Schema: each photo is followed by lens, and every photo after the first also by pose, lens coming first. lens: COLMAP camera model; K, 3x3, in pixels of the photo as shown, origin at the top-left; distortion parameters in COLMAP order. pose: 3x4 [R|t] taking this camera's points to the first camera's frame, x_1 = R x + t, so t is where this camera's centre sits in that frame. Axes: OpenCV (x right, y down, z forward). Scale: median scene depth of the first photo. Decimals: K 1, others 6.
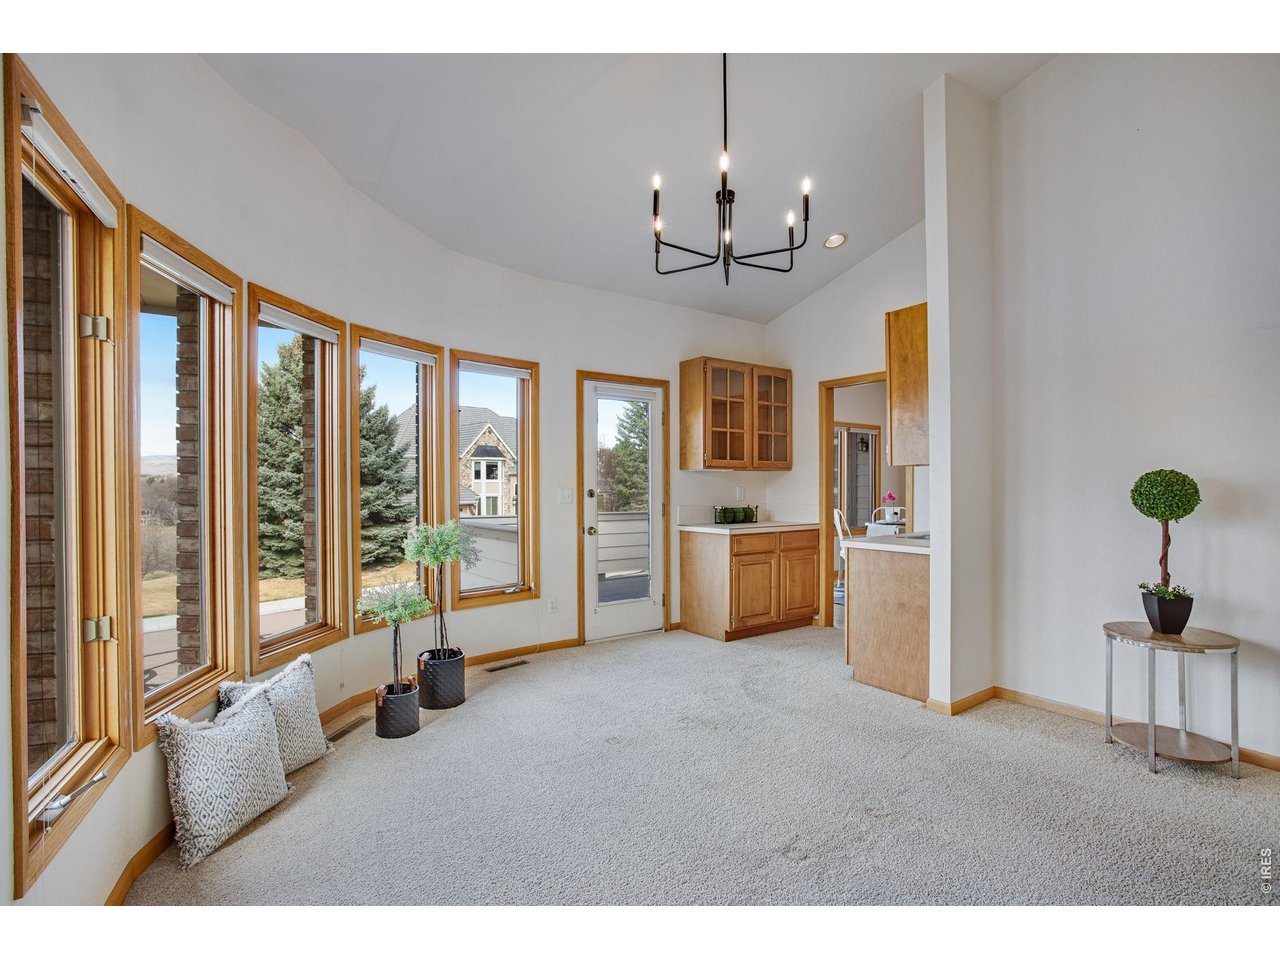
lens RADIAL K [[635.0, 0, 635.3], [0, 635.0, 484.4], [0, 0, 1]] dist [-0.022269, -0.000109]
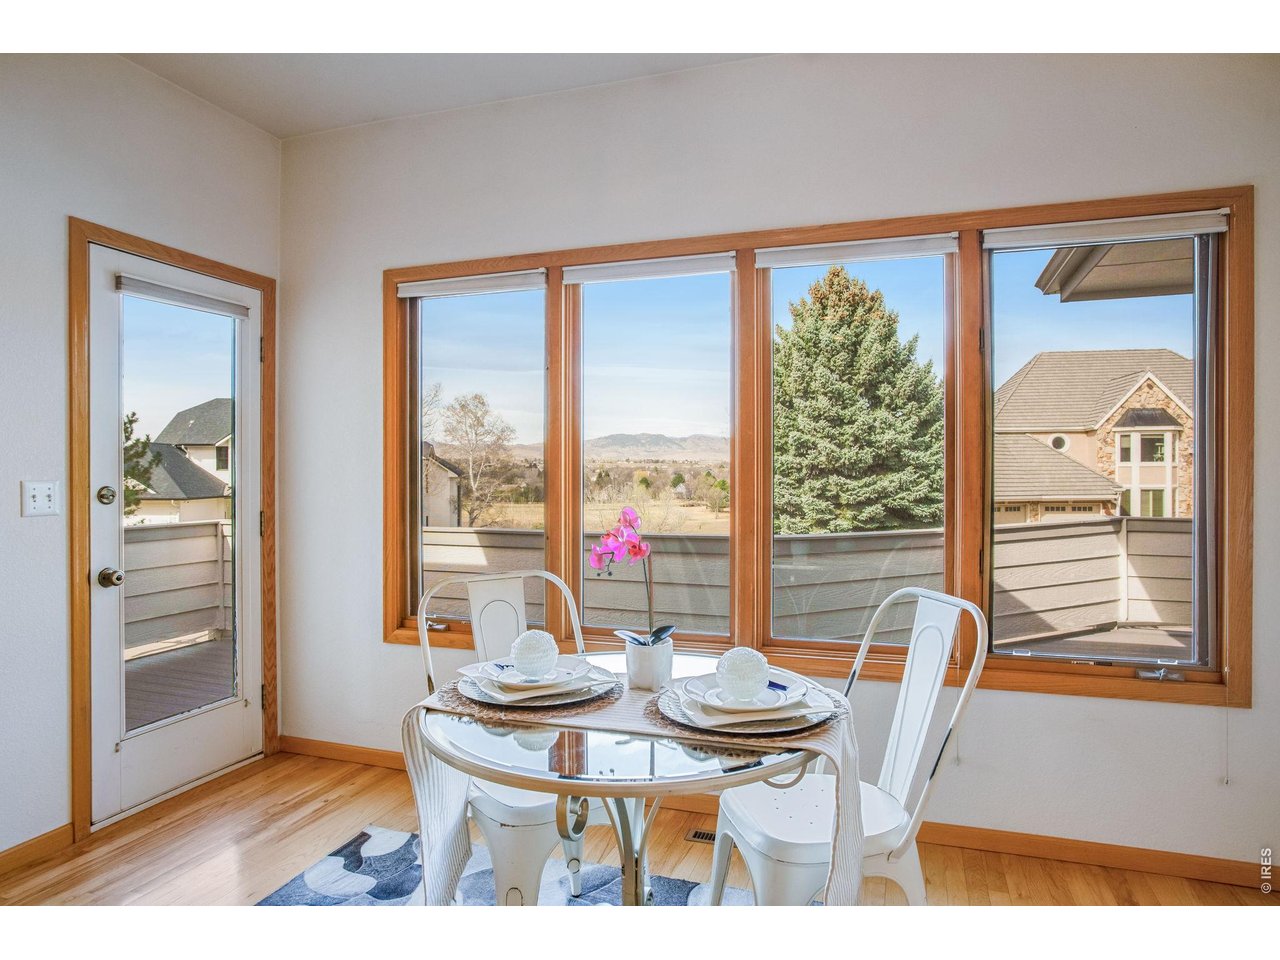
lens RADIAL K [[818.7, 0, 639.4], [0, 818.7, 474.2], [0, 0, 1]] dist [-0.022099, 0.001797]
pose [[0.608329, 0.002311, -0.793681, 0.156164], [0.002235, 0.999987, 0.004624, -0.000965], [0.793682, -0.004587, 0.608316, 0.183815]]
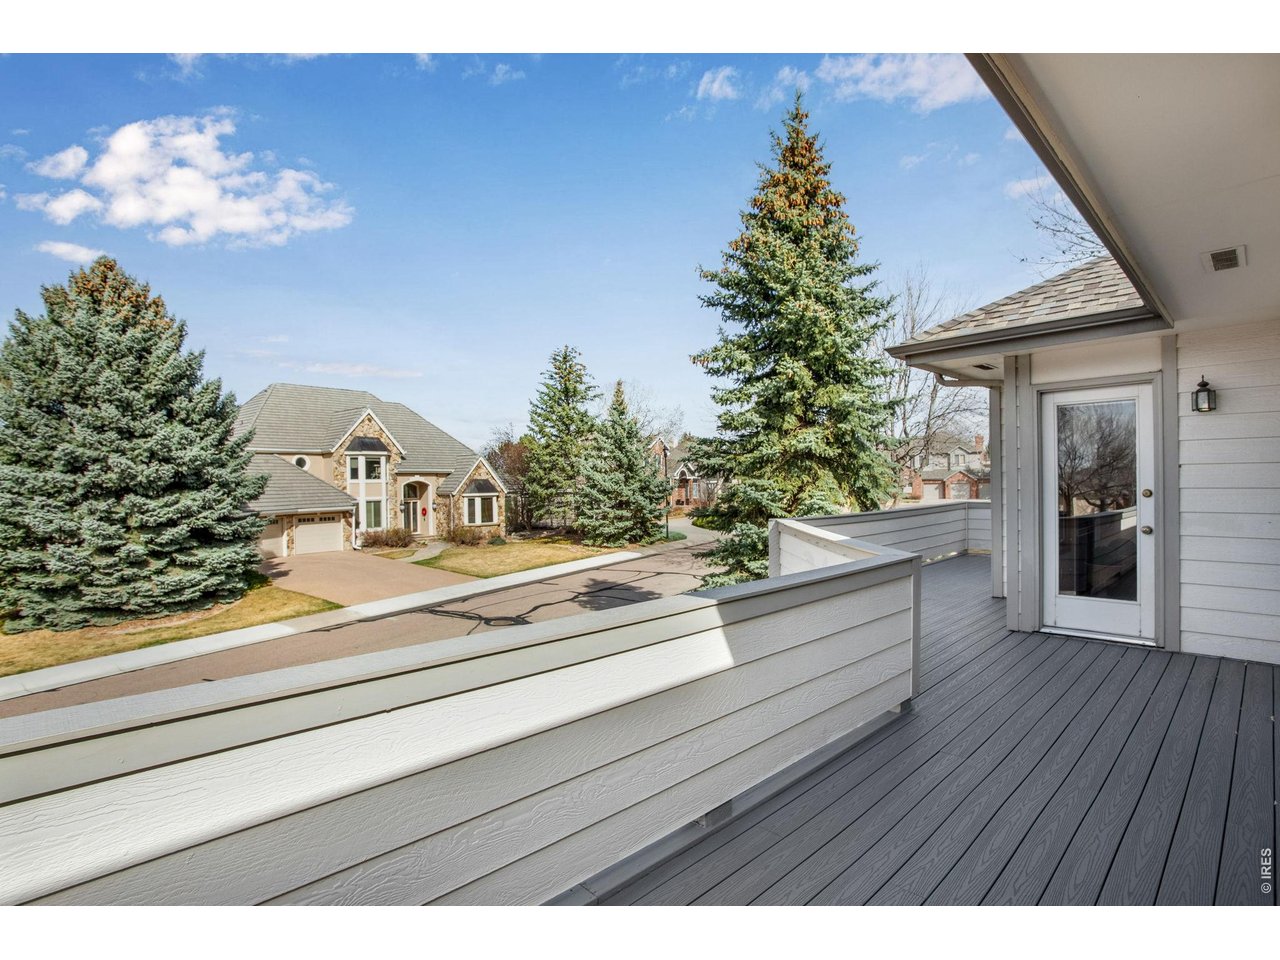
lens RADIAL K [[679.8, 0, 626.1], [0, 679.8, 480.7], [0, 0, 1]] dist [-0.004422, 0.000841]
pose [[0.991134, -0.012406, 0.132286, -0.040045], [0.012611, 0.999920, -0.000717, -0.002331], [-0.132266, 0.002379, 0.991211, 0.185097]]
